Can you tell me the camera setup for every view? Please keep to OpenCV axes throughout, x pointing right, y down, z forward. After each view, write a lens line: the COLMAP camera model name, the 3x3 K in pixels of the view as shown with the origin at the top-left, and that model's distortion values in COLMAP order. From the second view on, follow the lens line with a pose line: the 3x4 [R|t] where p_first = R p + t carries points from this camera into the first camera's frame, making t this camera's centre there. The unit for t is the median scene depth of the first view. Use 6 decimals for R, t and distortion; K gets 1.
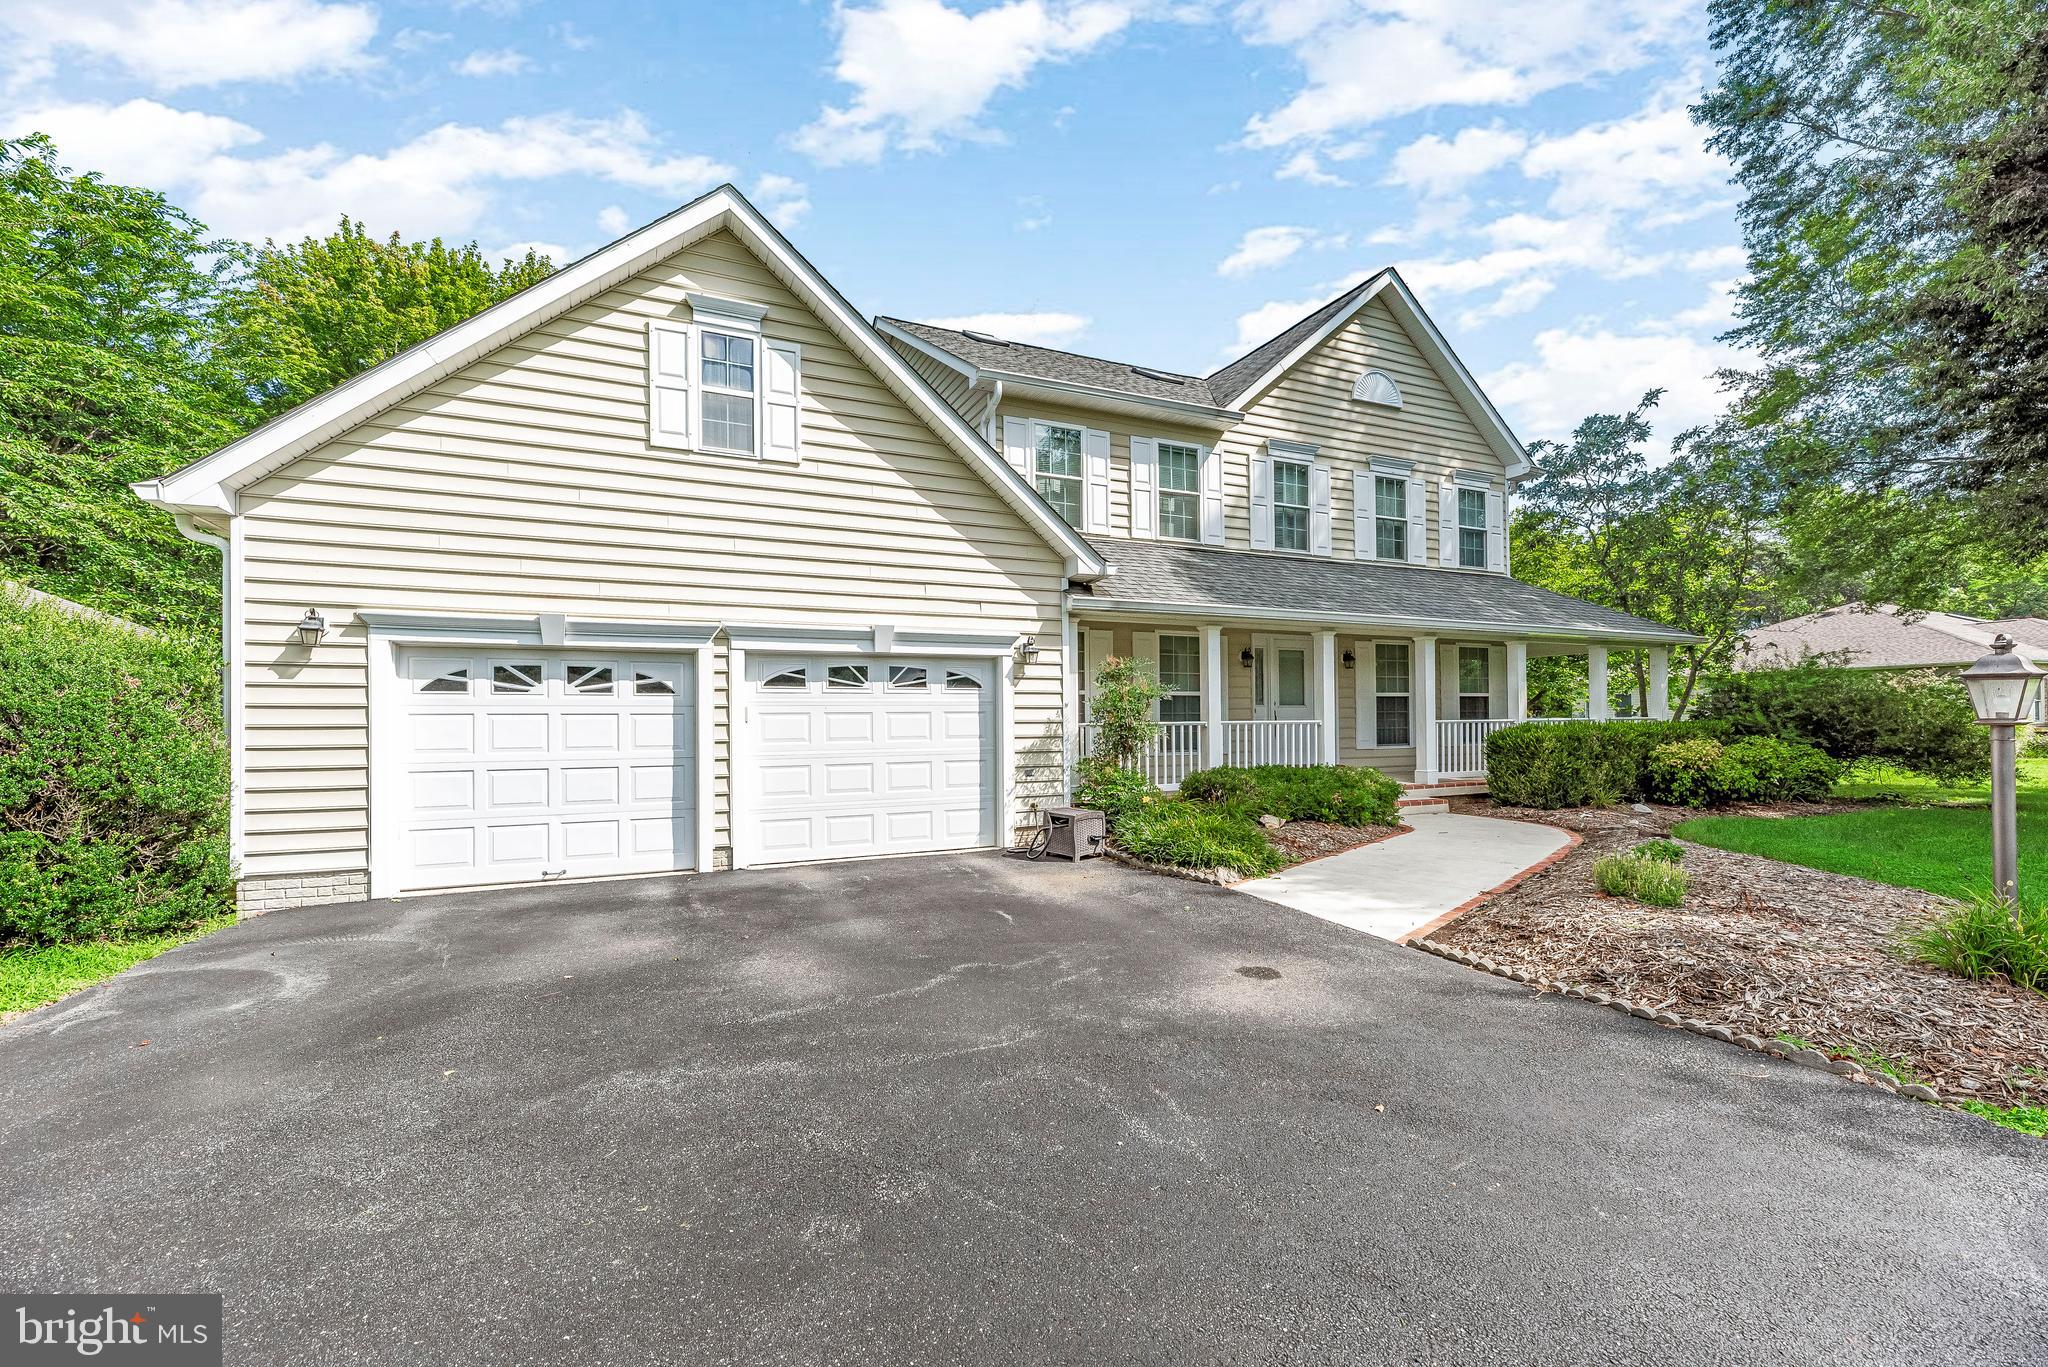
lens RADIAL K [[827.6, 0, 1013.2], [0, 827.6, 717.4], [0, 0, 1]] dist [-0.003169, 0.000129]
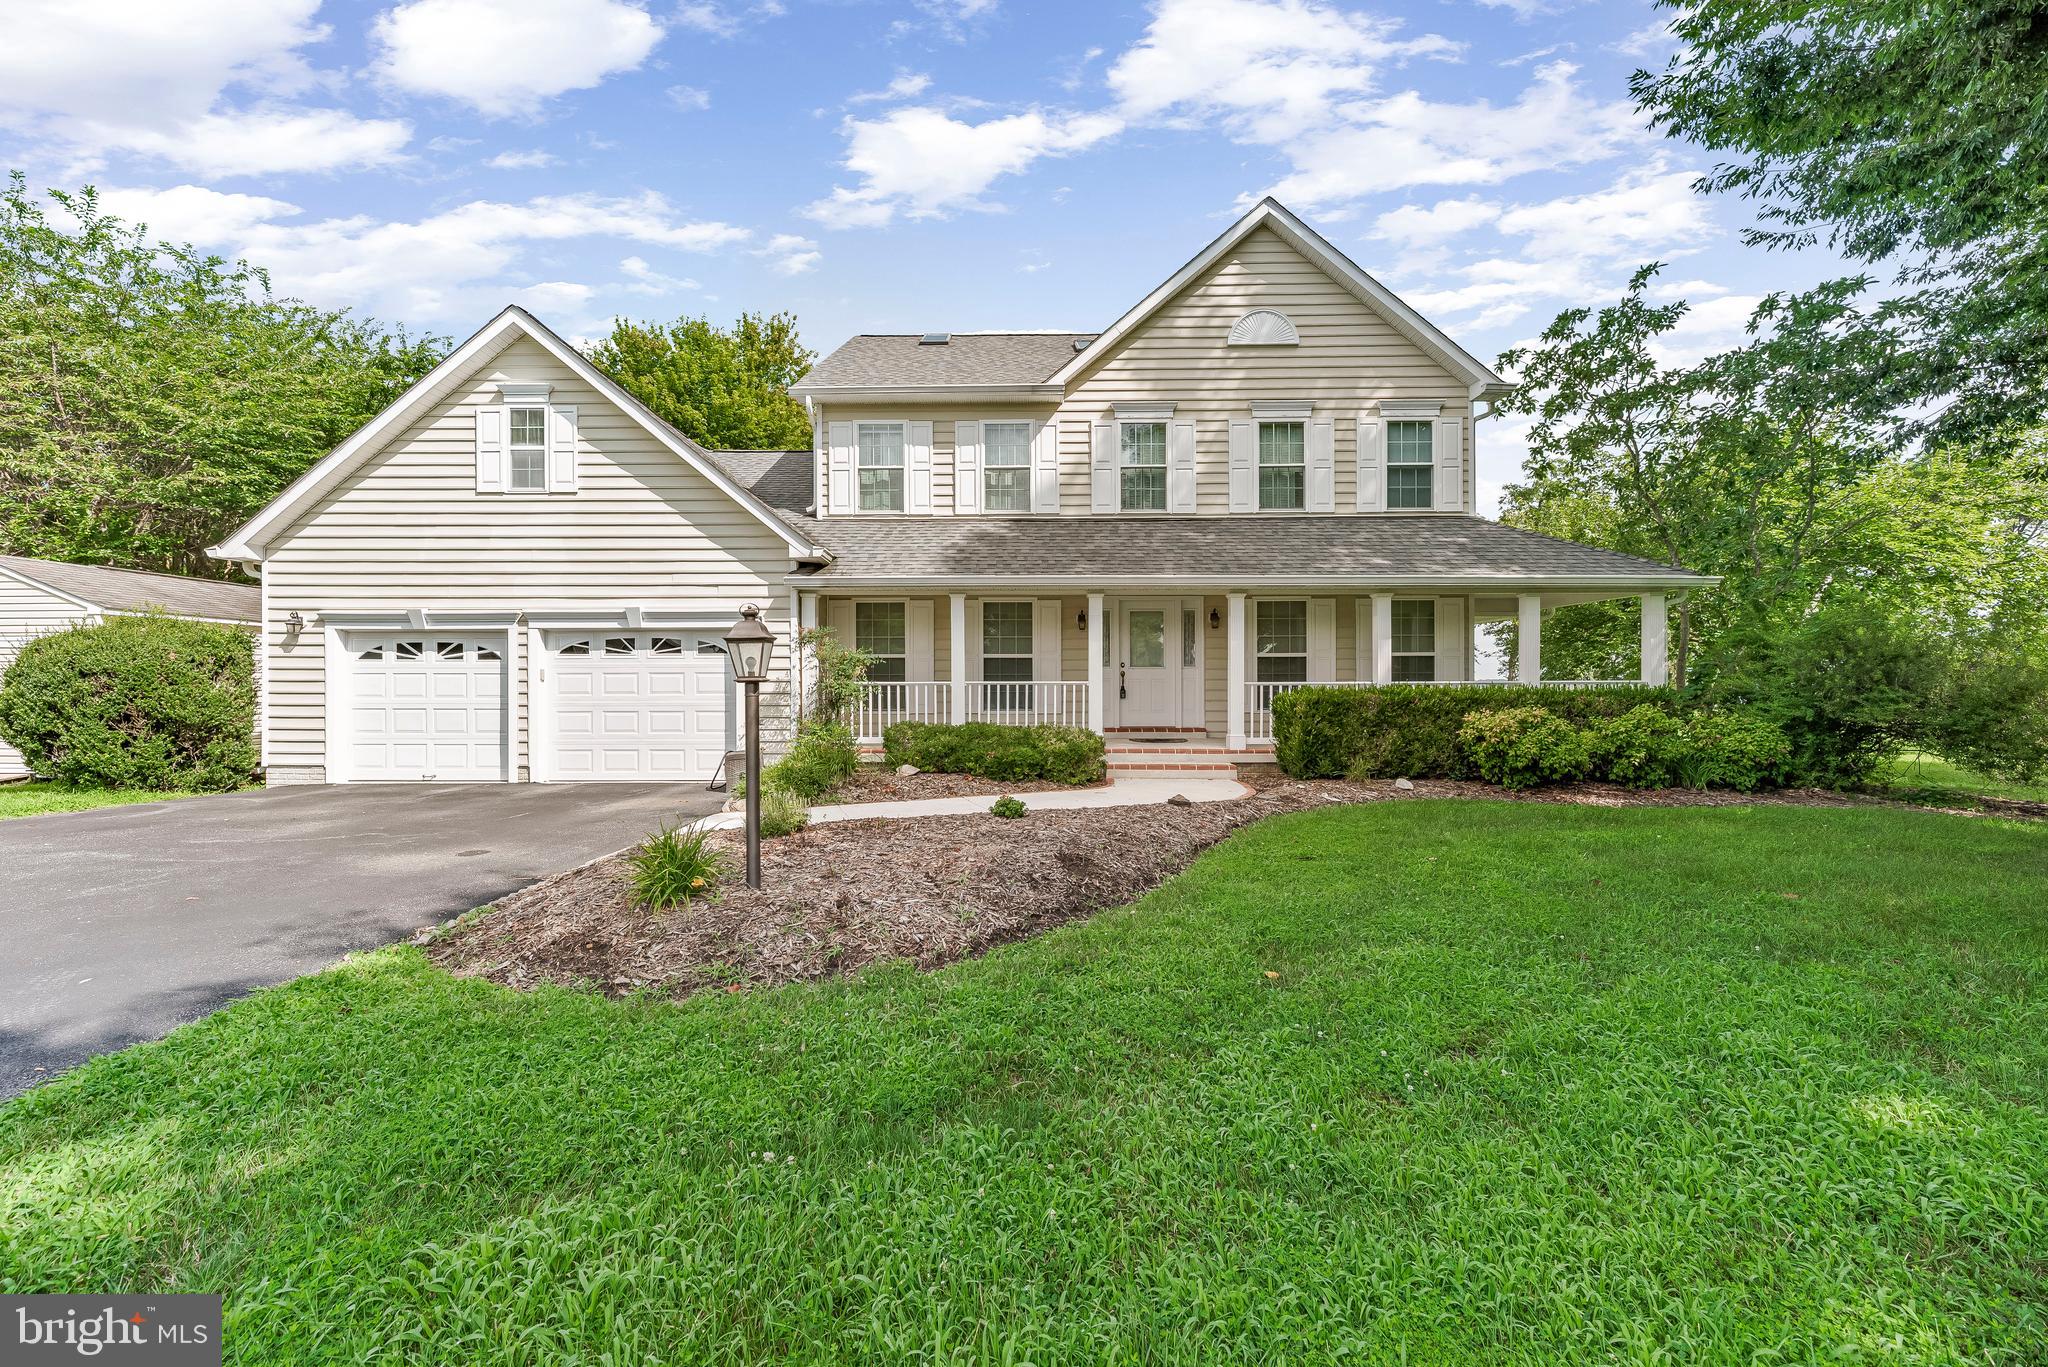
lens RADIAL K [[827.6, 0, 1022.7], [0, 827.6, 685.0], [0, 0, 1]] dist [-0.003169, 0.000129]
pose [[0.908385, 0.007655, -0.418065, 0.894281], [-0.004587, 0.999955, 0.008344, -0.000427], [0.418110, -0.005662, 0.908379, 0.051009]]
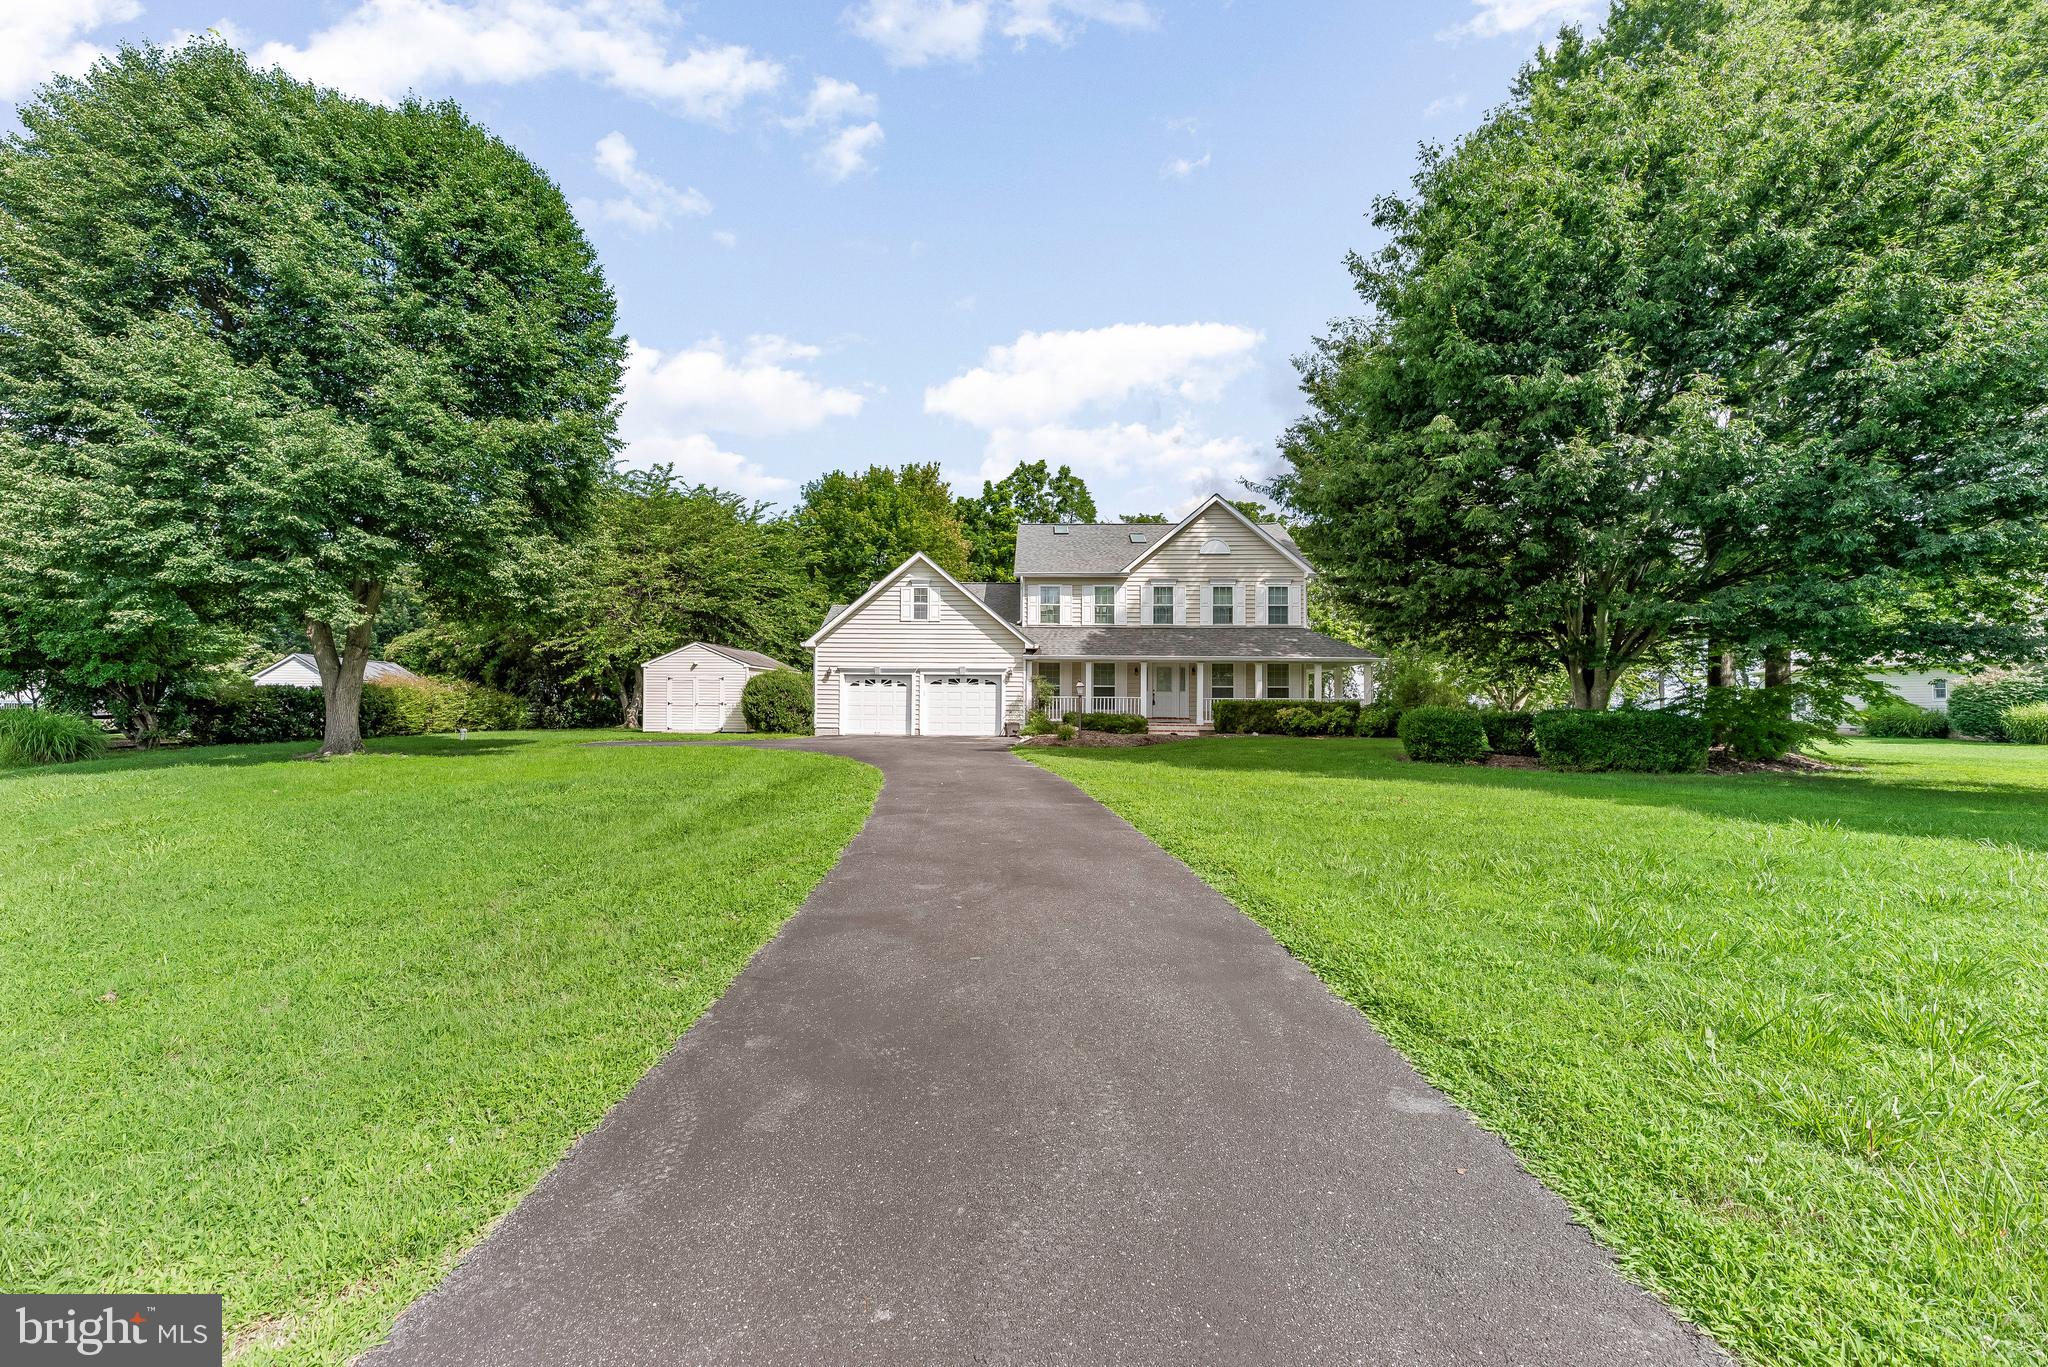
lens RADIAL K [[827.6, 0, 1021.9], [0, 827.6, 687.3], [0, 0, 1]] dist [-0.003169, 0.000129]
pose [[0.897592, 0.007639, -0.440761, 1.442889], [-0.013514, 0.999857, -0.010192, 0.004751], [0.440620, 0.015105, 0.897567, -1.793395]]
